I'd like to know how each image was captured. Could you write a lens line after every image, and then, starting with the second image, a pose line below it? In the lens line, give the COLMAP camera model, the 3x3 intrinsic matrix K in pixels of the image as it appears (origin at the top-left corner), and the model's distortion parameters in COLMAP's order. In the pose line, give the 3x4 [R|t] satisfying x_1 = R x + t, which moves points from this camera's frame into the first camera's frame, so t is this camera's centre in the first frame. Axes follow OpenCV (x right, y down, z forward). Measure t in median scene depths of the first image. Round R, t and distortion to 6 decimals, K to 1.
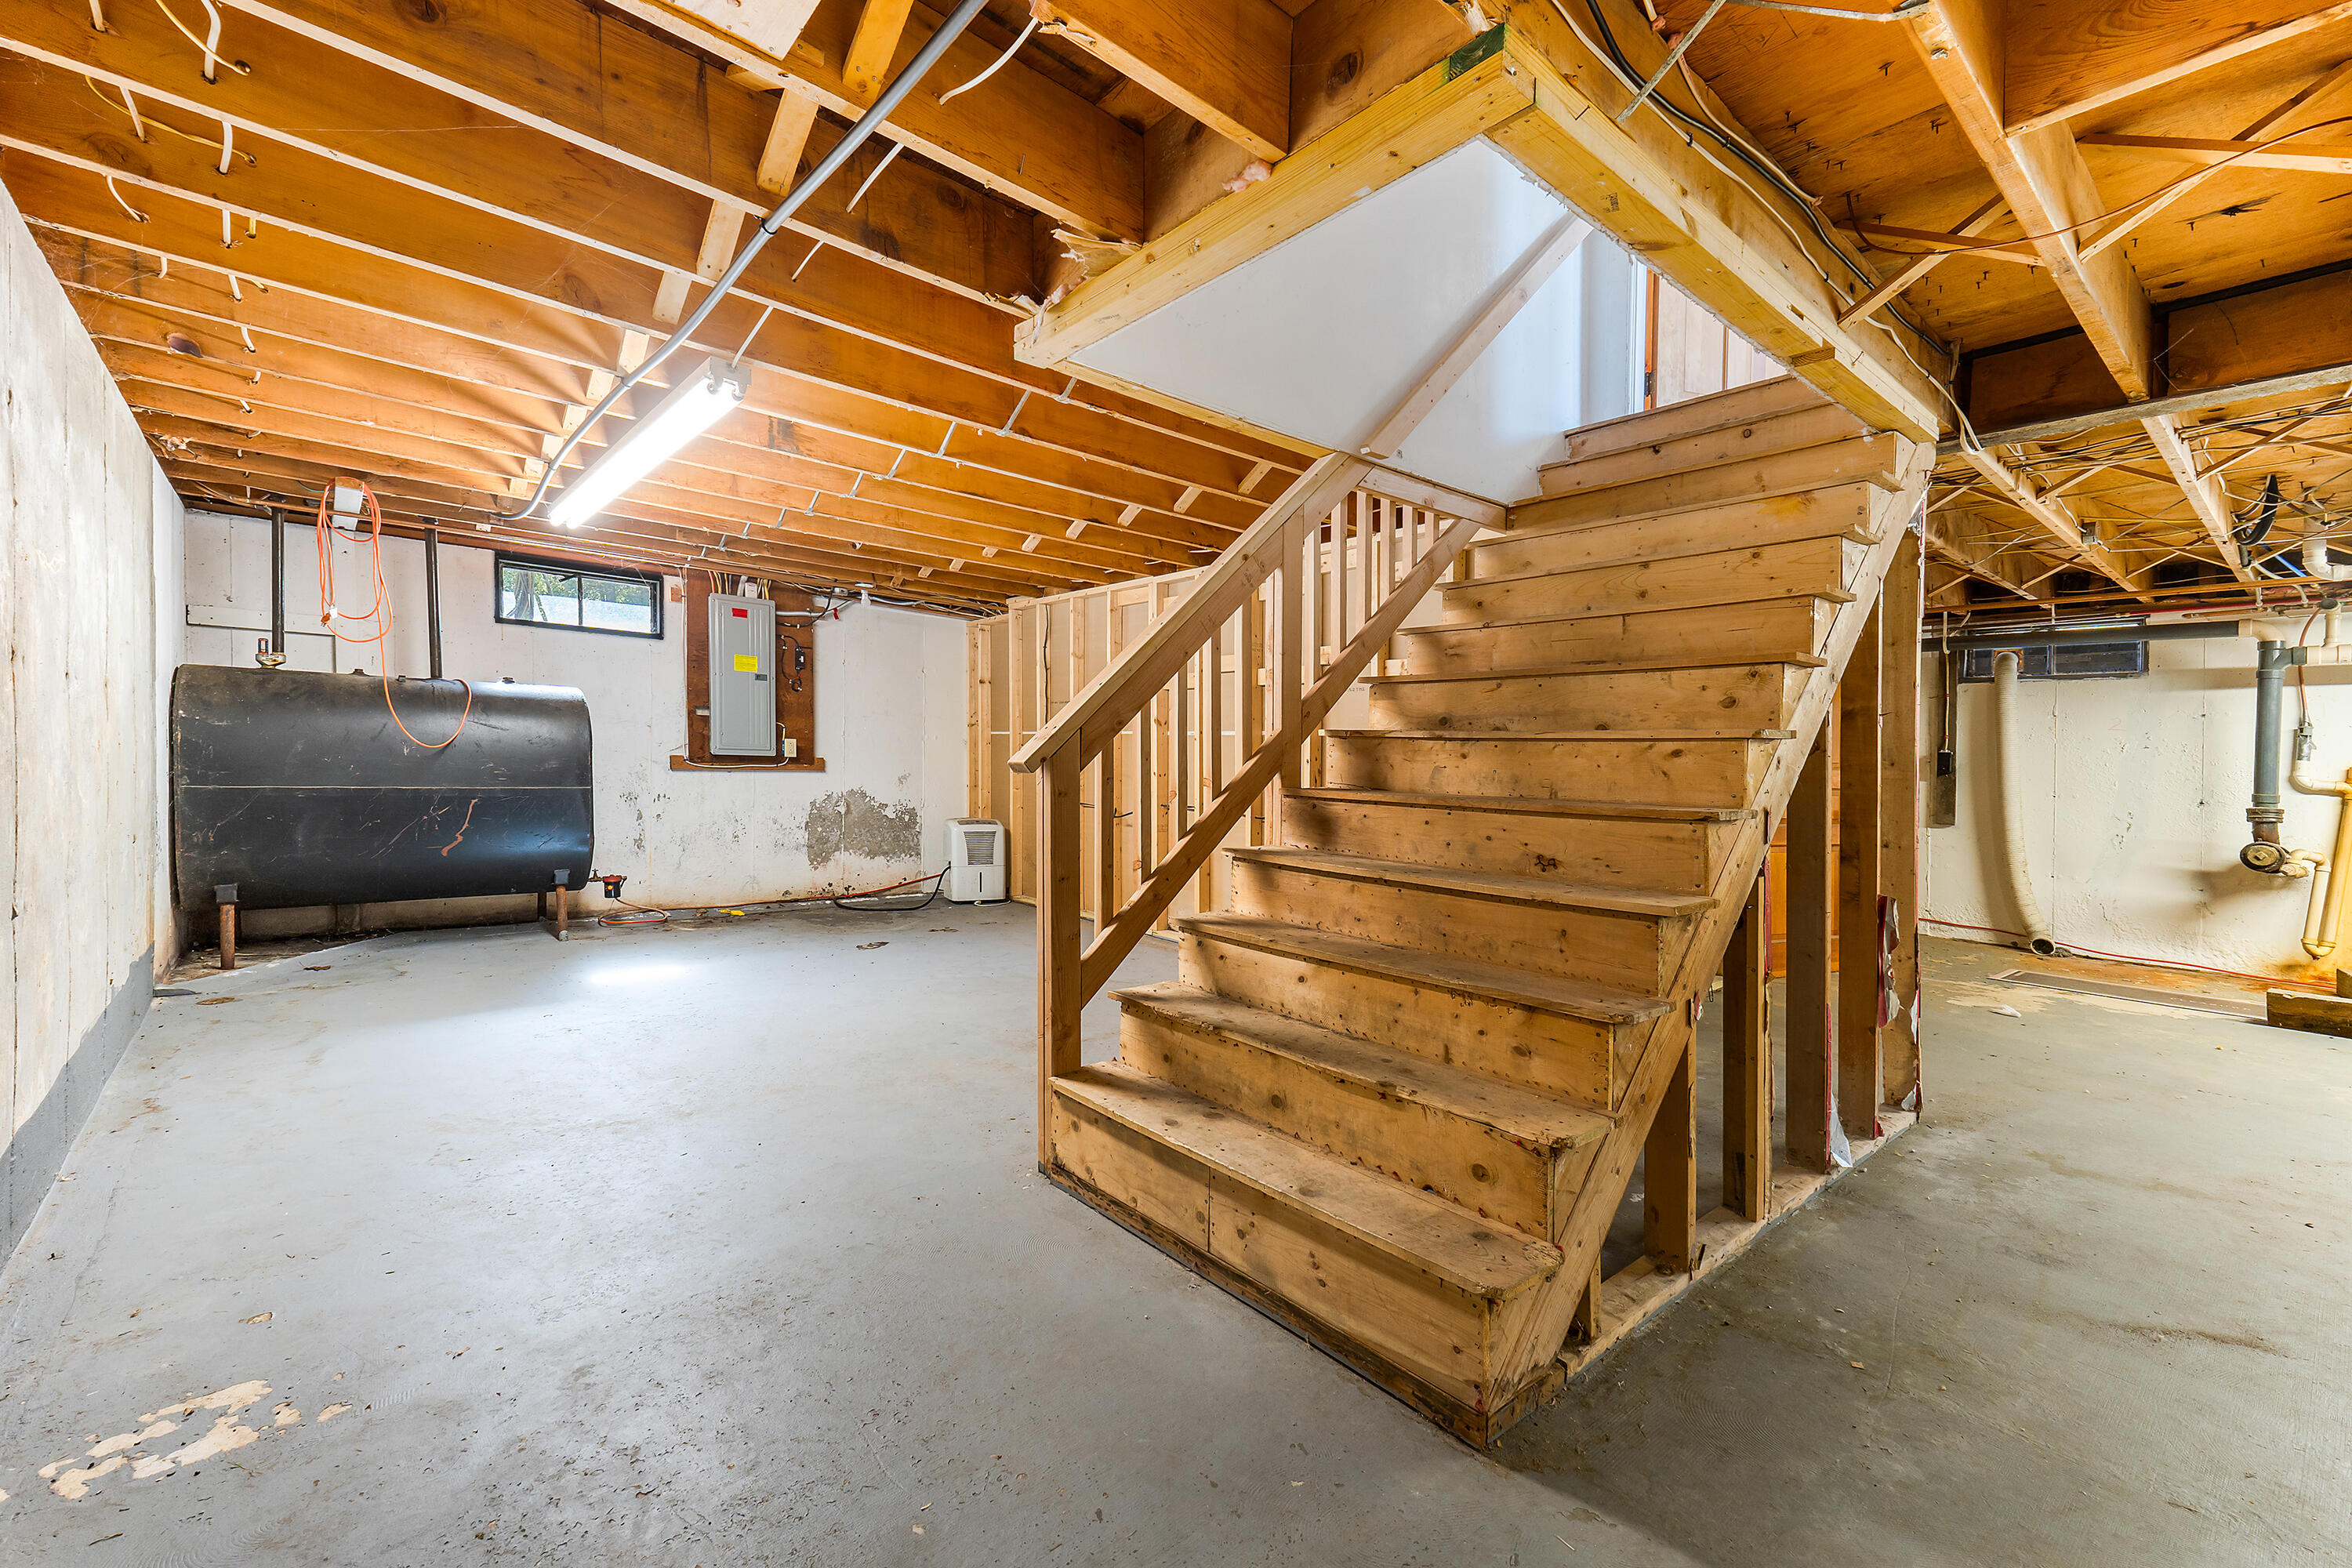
lens RADIAL K [[1004.9, 0, 1170.4], [0, 1004.9, 792.6], [0, 0, 1]] dist [0.003244, -0.000019]
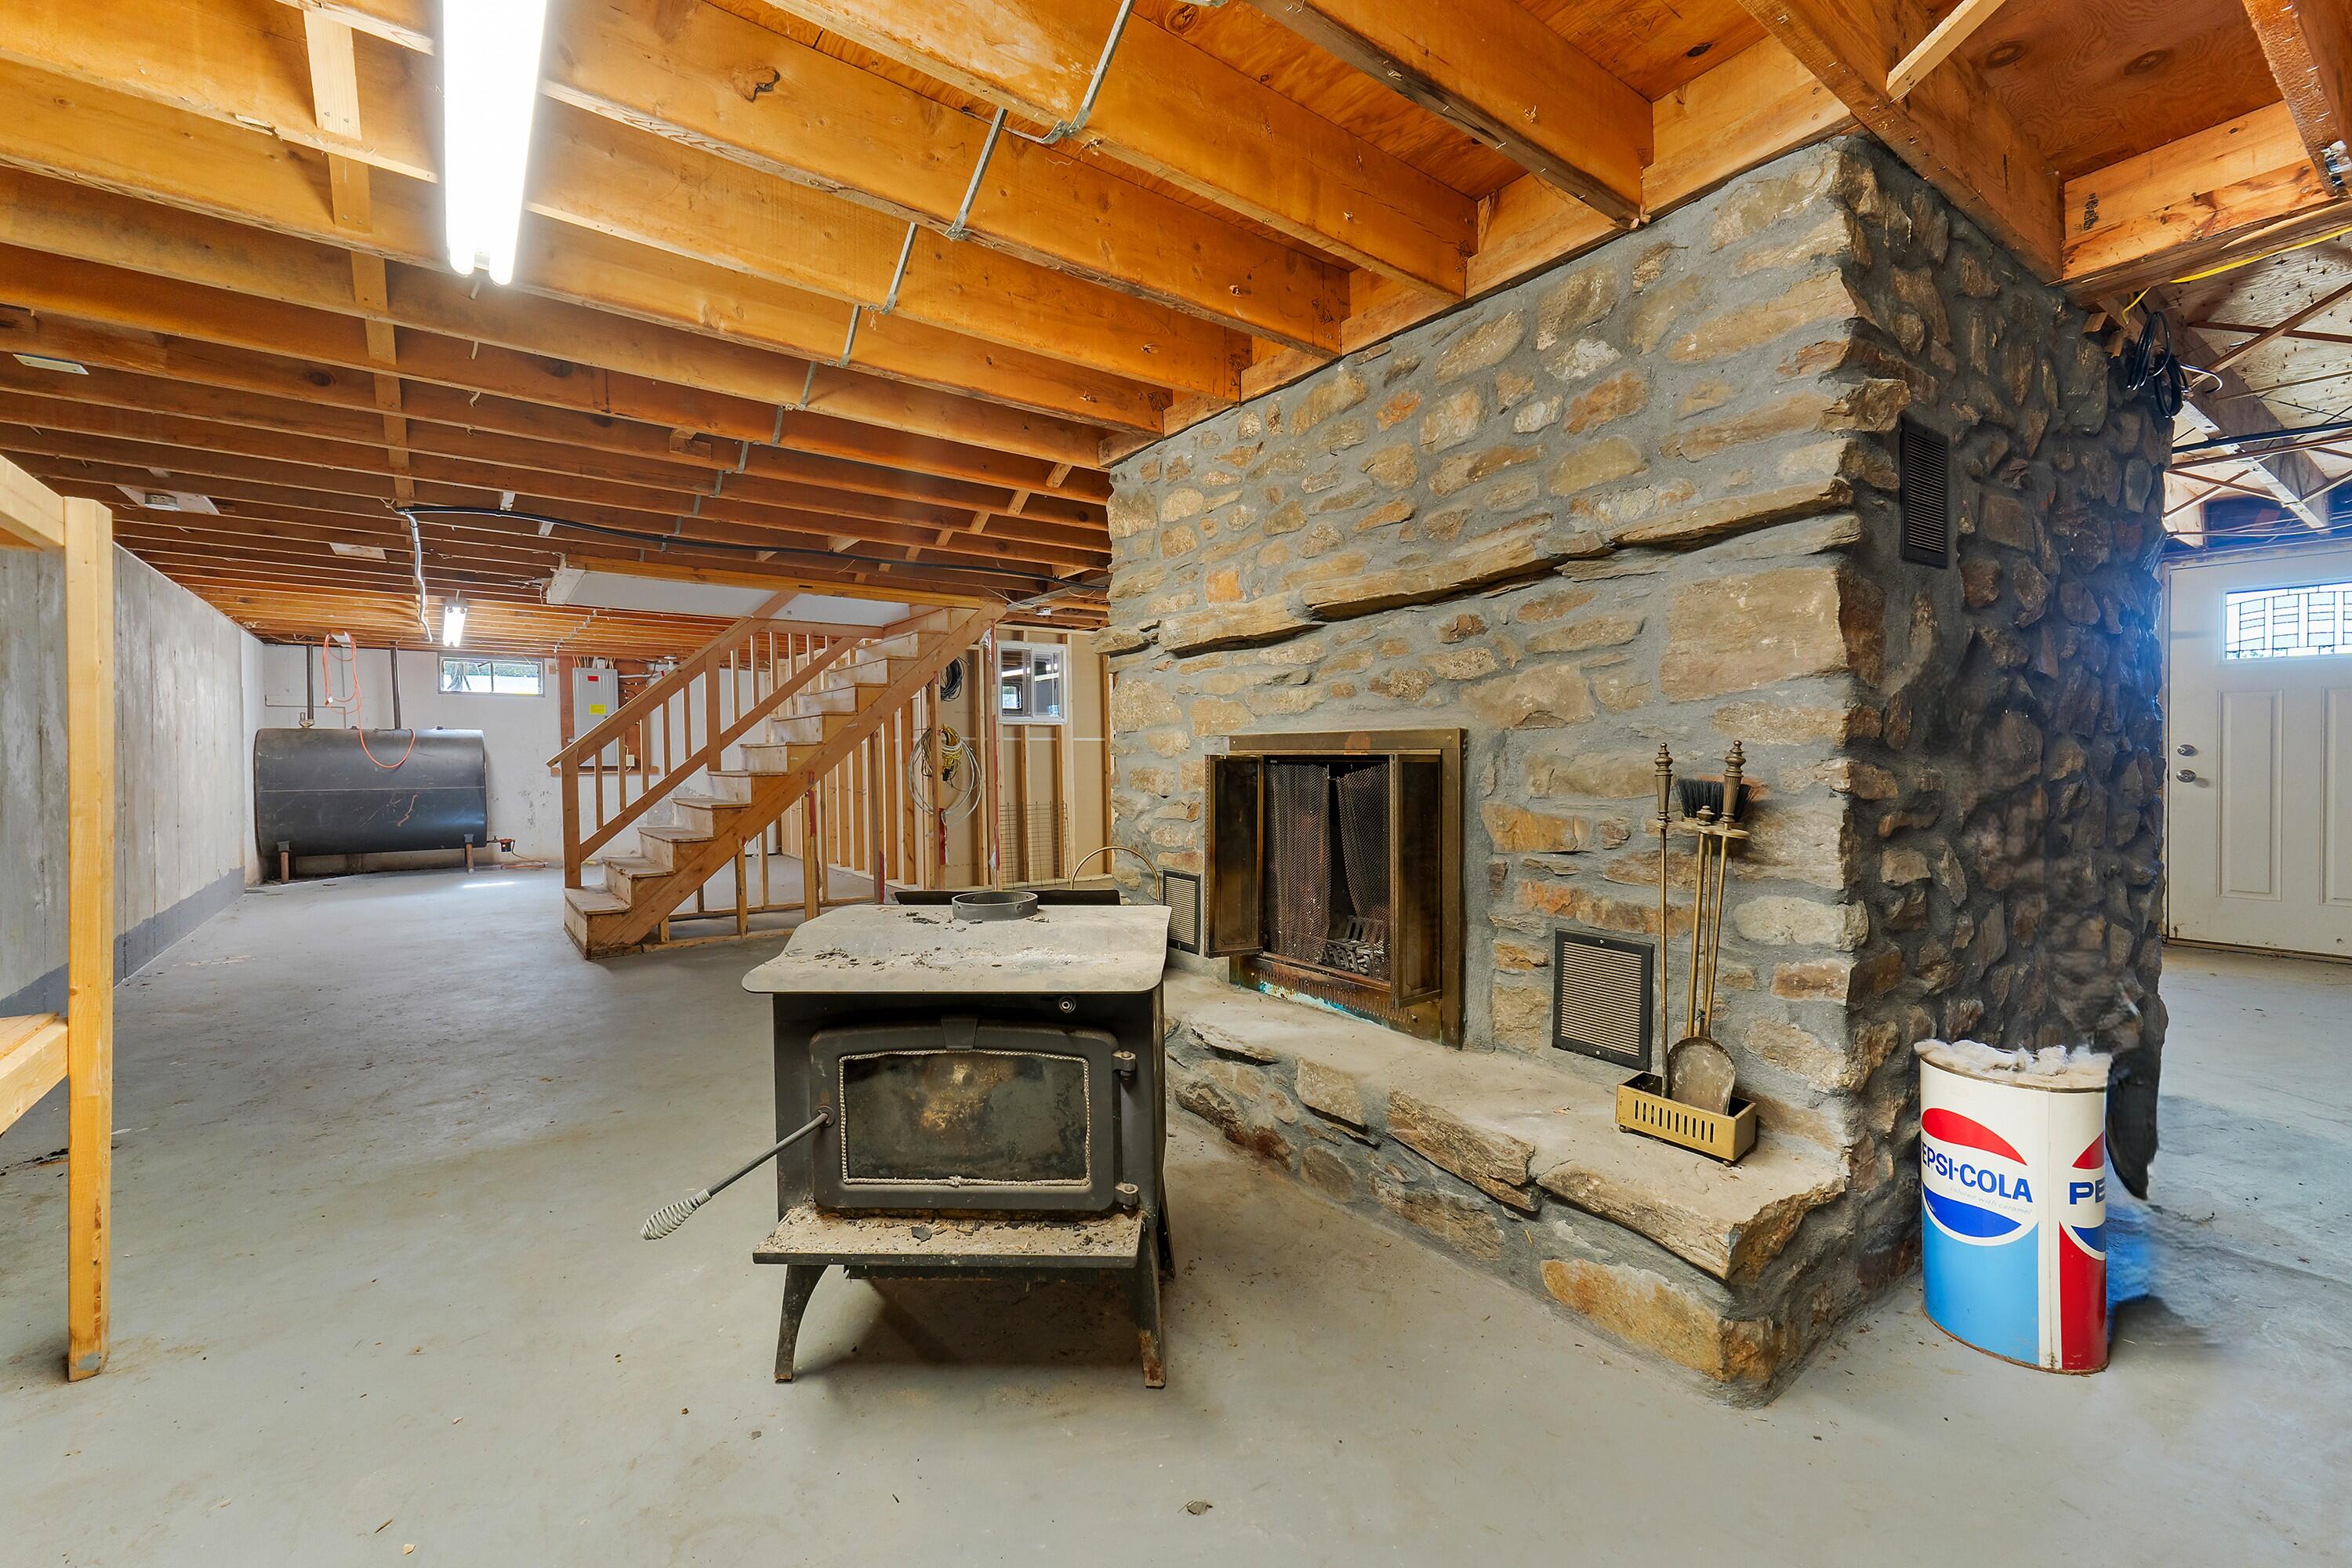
lens RADIAL K [[1004.9, 0, 1182.0], [0, 1004.9, 776.1], [0, 0, 1]] dist [0.003244, -0.000019]
pose [[0.996692, -0.033096, -0.074225, 0.848502], [0.031887, 0.999340, -0.017411, 0.049692], [0.074752, 0.014987, 0.997090, -0.730047]]
